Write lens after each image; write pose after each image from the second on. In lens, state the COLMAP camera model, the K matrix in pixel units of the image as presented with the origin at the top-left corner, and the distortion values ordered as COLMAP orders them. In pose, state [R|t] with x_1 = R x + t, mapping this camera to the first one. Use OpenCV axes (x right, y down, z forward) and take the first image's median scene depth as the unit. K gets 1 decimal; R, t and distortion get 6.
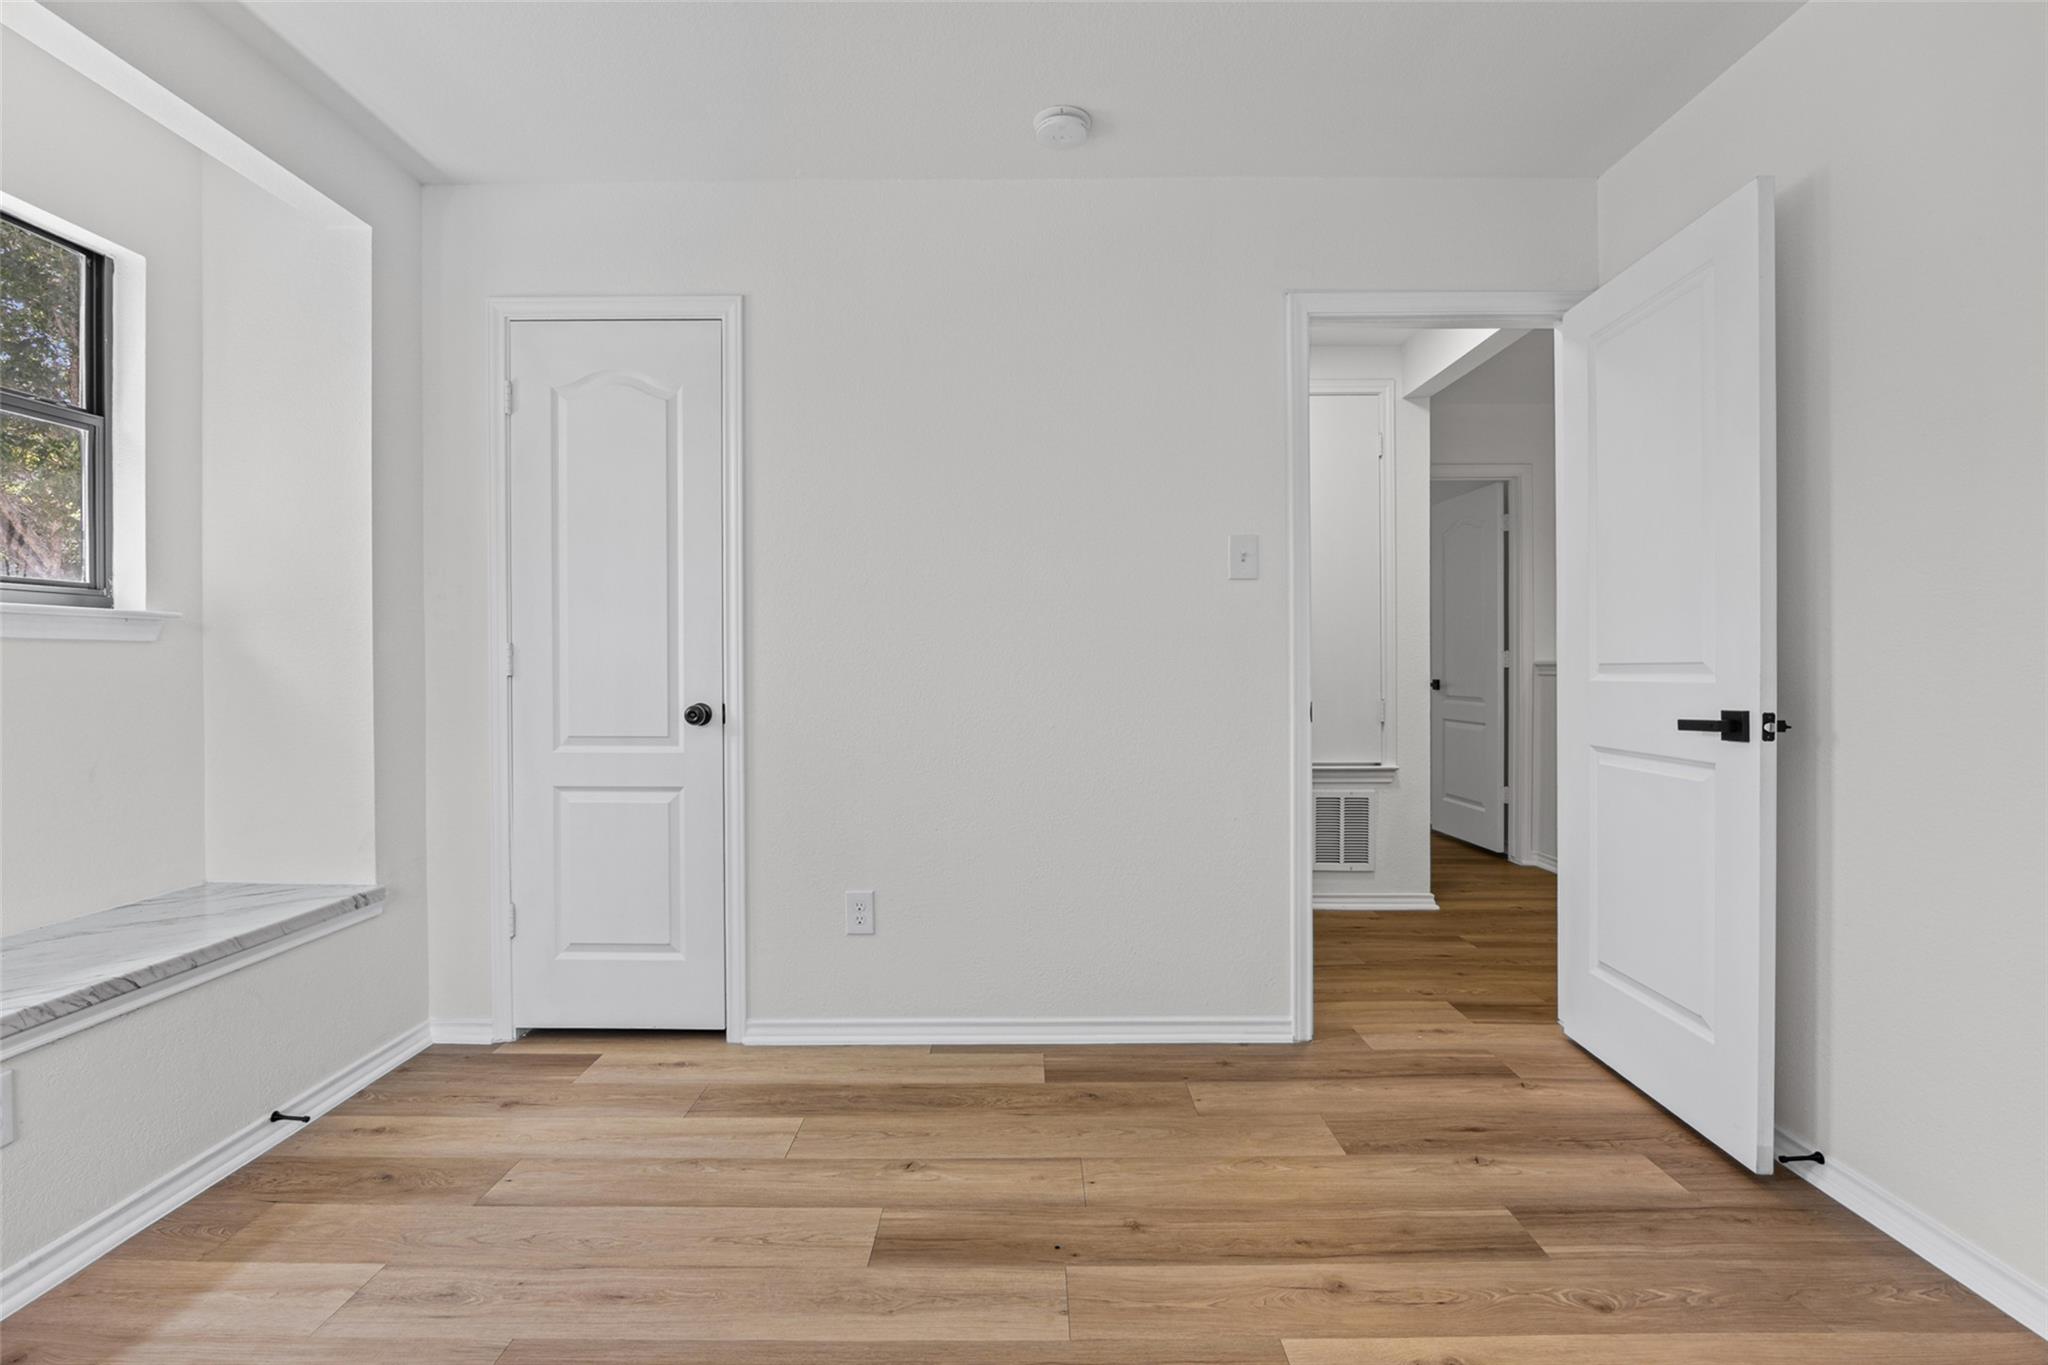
lens RADIAL K [[940.8, 0, 1021.0], [0, 940.8, 658.7], [0, 0, 1]] dist [-0.001643, -0.000377]
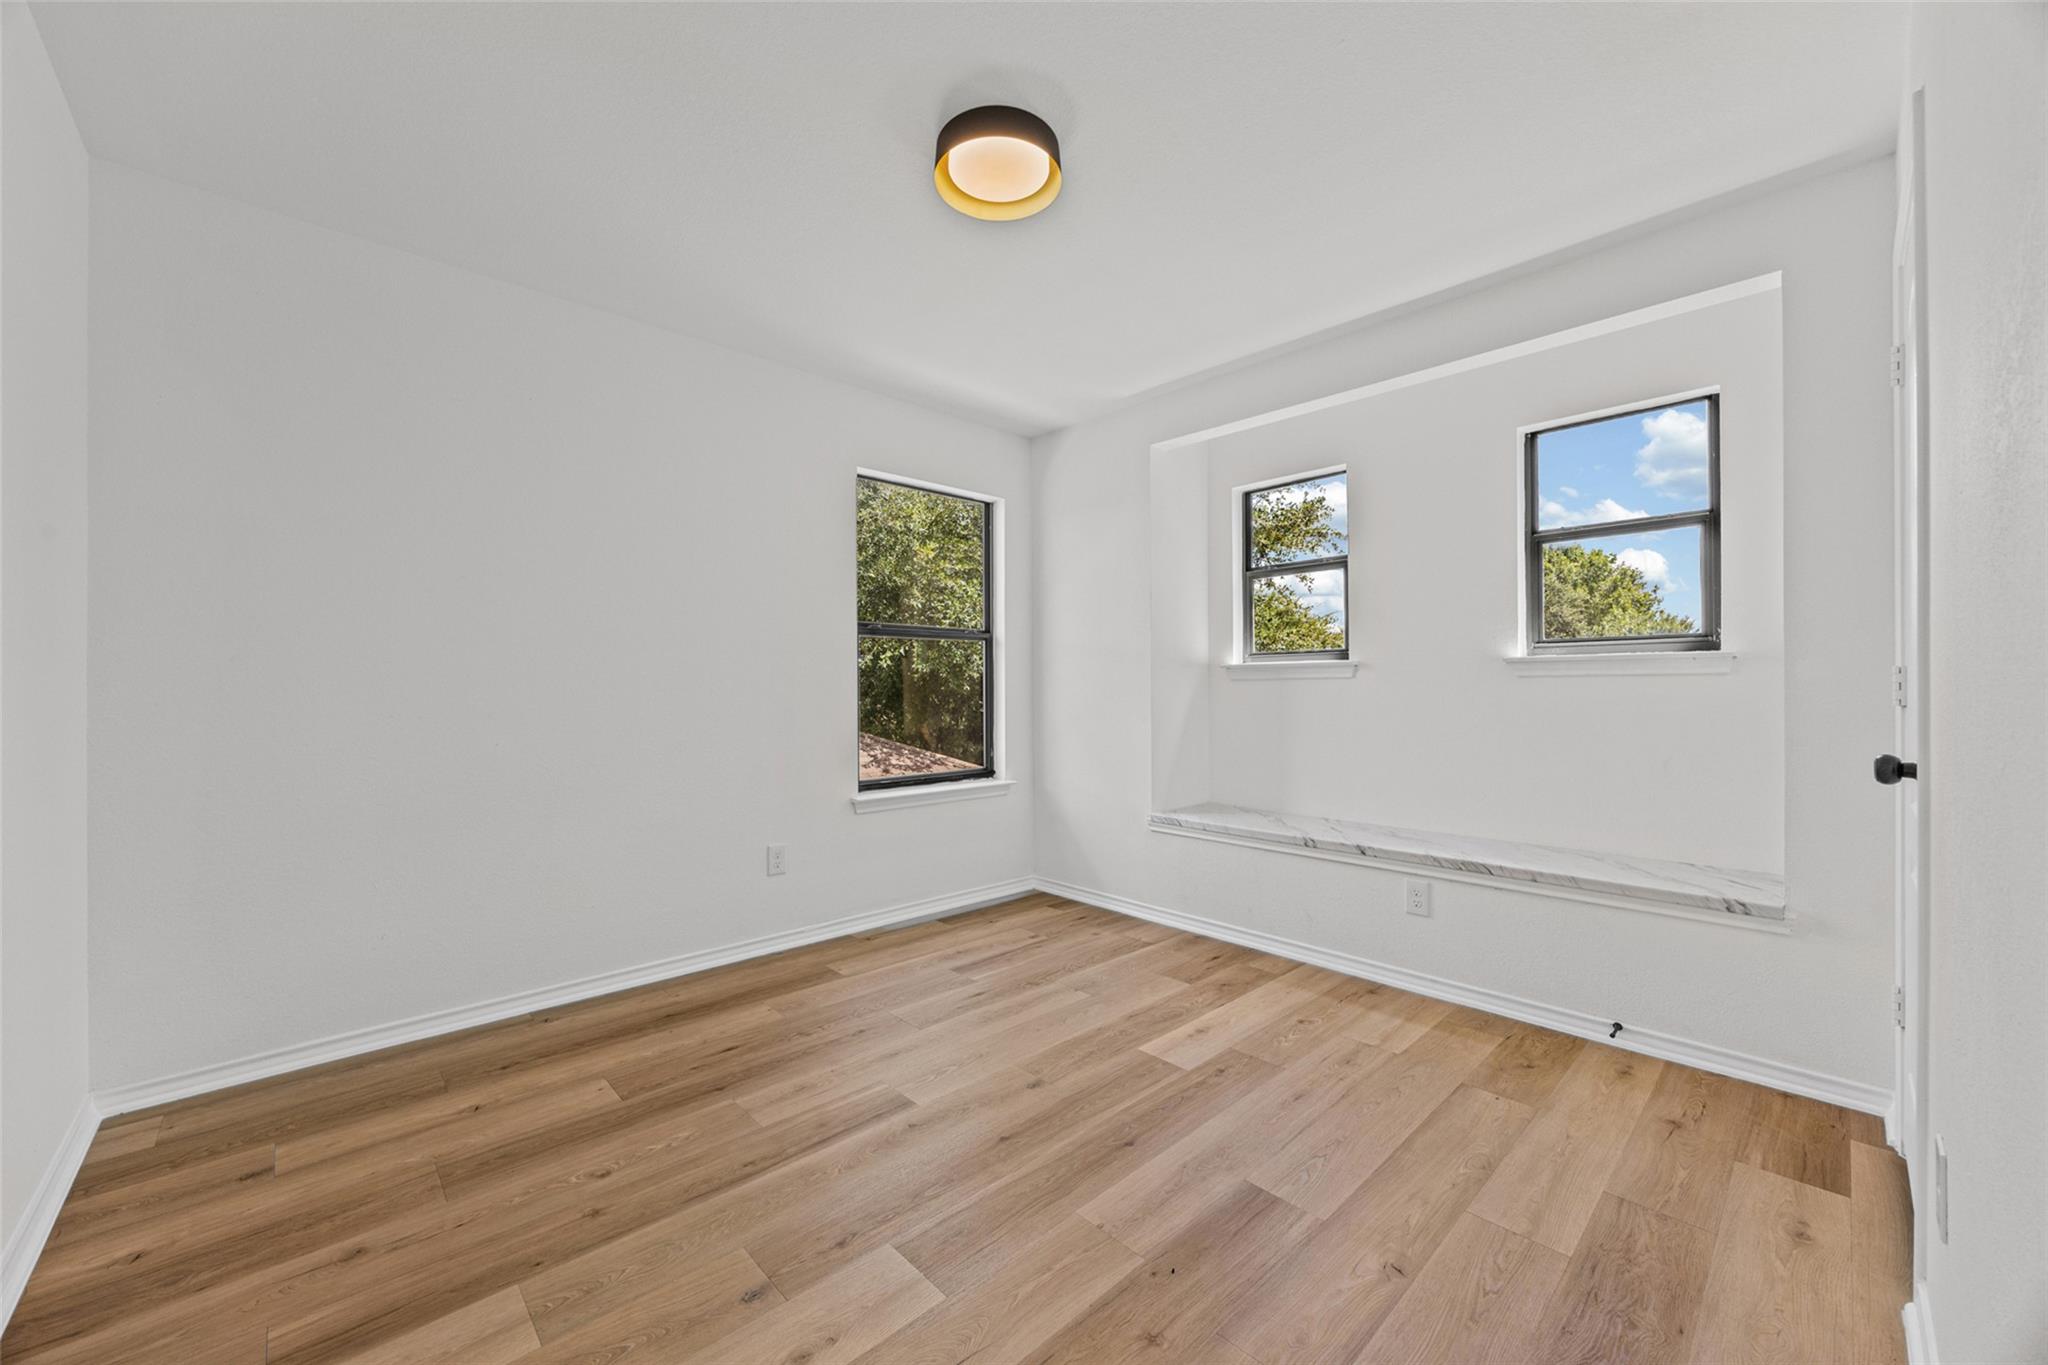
lens RADIAL K [[787.3, 0, 1018.8], [0, 787.3, 691.9], [0, 0, 1]] dist [-0.002216, 0.000105]
pose [[-0.726919, 0.001569, -0.686721, 0.668002], [0.002046, 0.999998, 0.000118, 0.005470], [0.686720, -0.001319, -0.726921, 1.361006]]
